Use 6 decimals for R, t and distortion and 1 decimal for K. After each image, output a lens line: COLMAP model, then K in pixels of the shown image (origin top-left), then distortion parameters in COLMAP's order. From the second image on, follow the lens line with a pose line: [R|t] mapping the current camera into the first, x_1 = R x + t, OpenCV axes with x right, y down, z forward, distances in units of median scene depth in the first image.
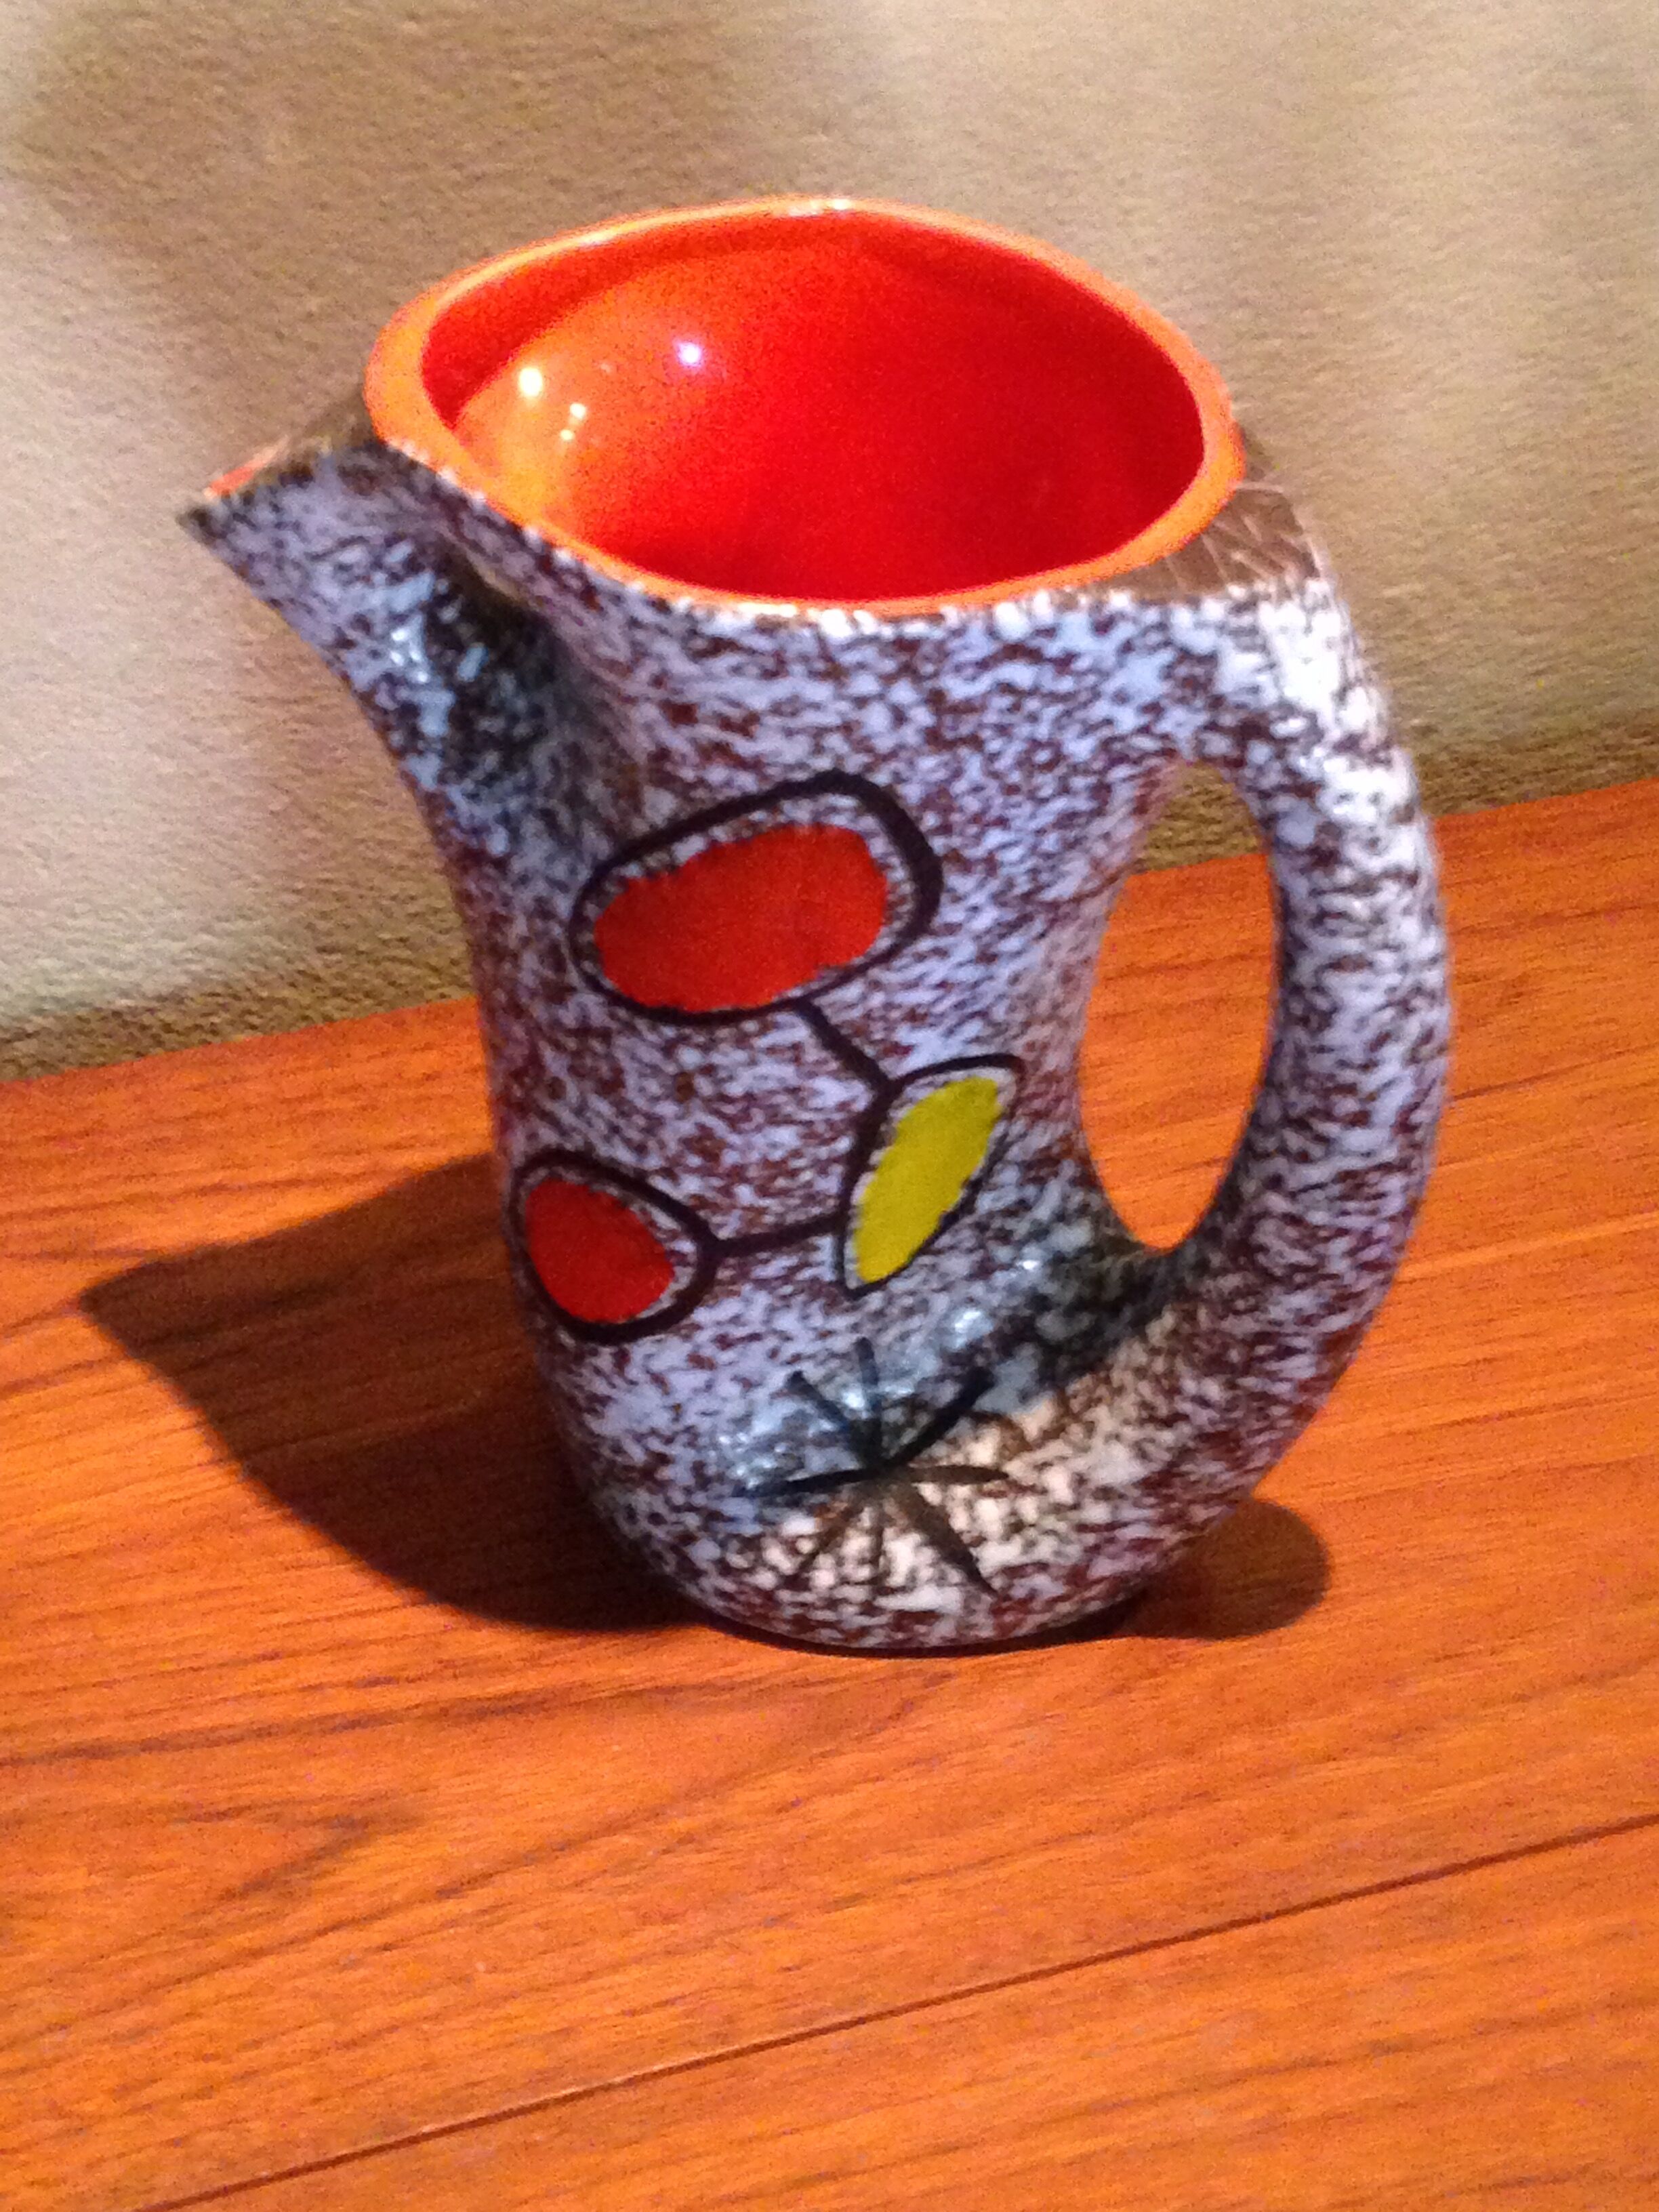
lens RADIAL K [[3934.6, 0, 812.9], [0, 3934.6, 1107.9], [0, 0, 1]] dist [0.173337, 0.000000]
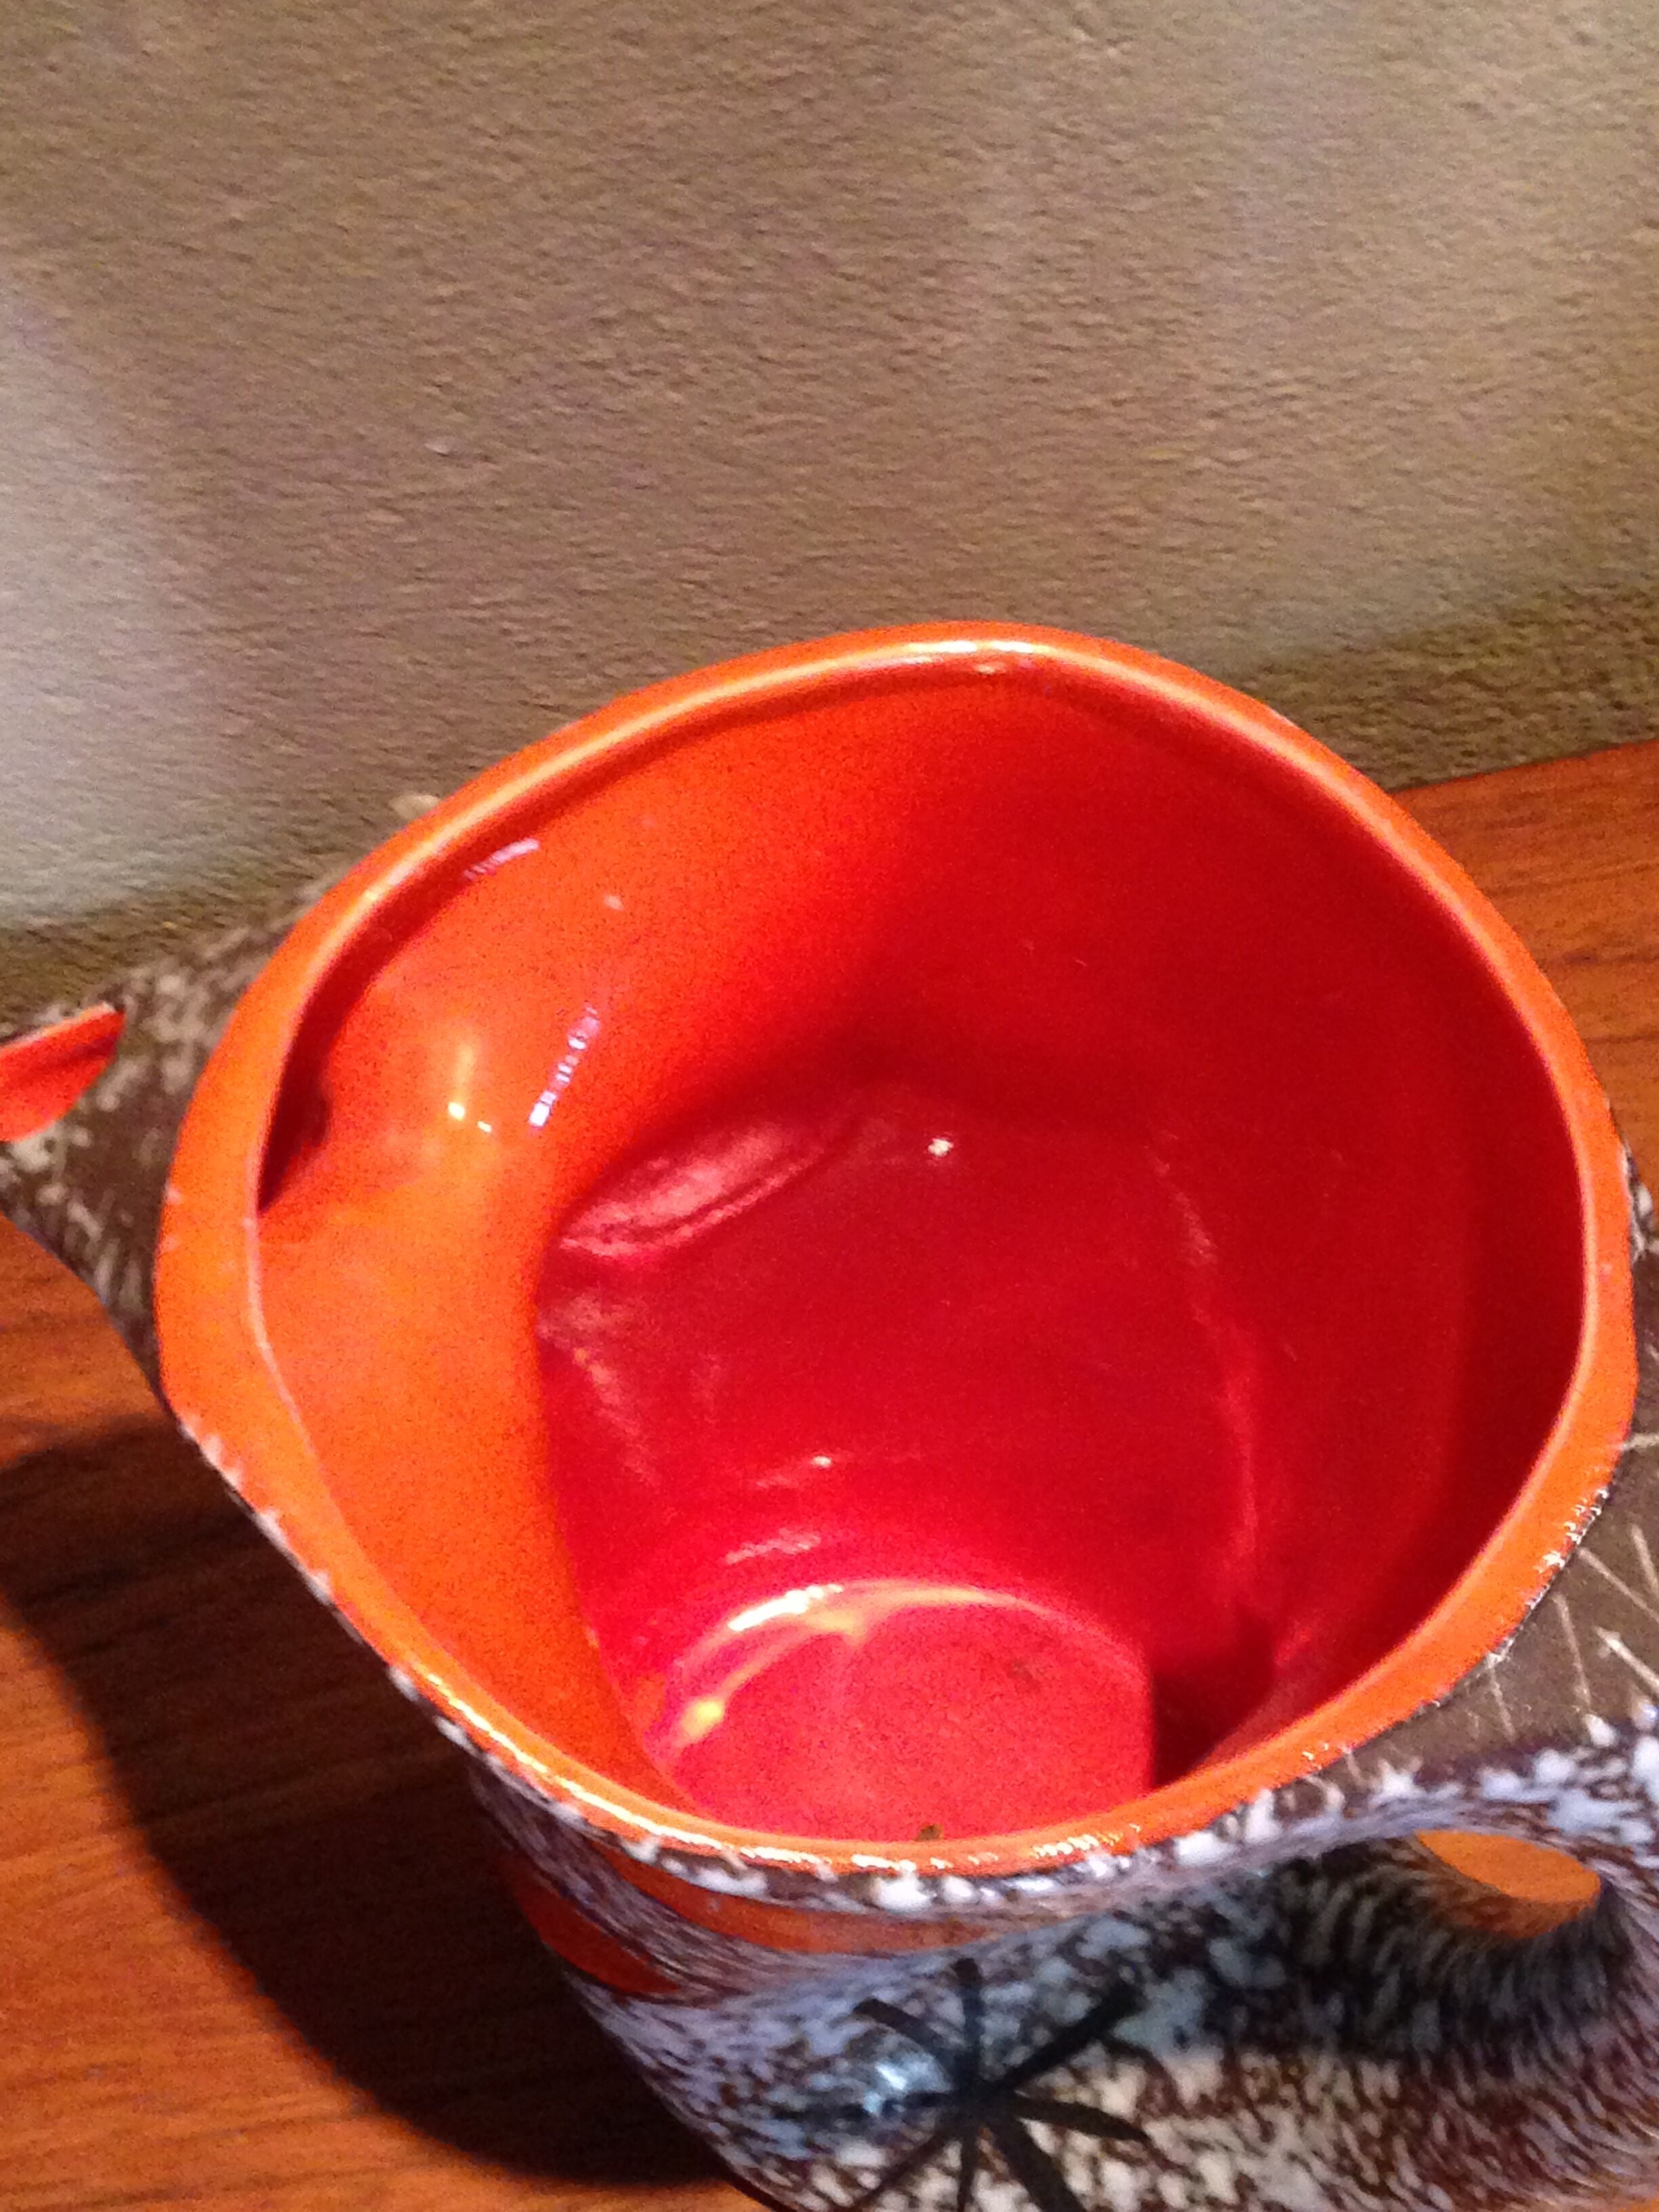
lens RADIAL K [[3934.6, 0, 819.0], [0, 3934.6, 1144.6], [0, 0, 1]] dist [0.173337, 0.000000]
pose [[0.995734, 0.077633, -0.049865, 0.011418], [-0.049264, 0.904274, 0.424101, -0.386821], [0.078016, -0.419835, 0.904241, 0.415176]]
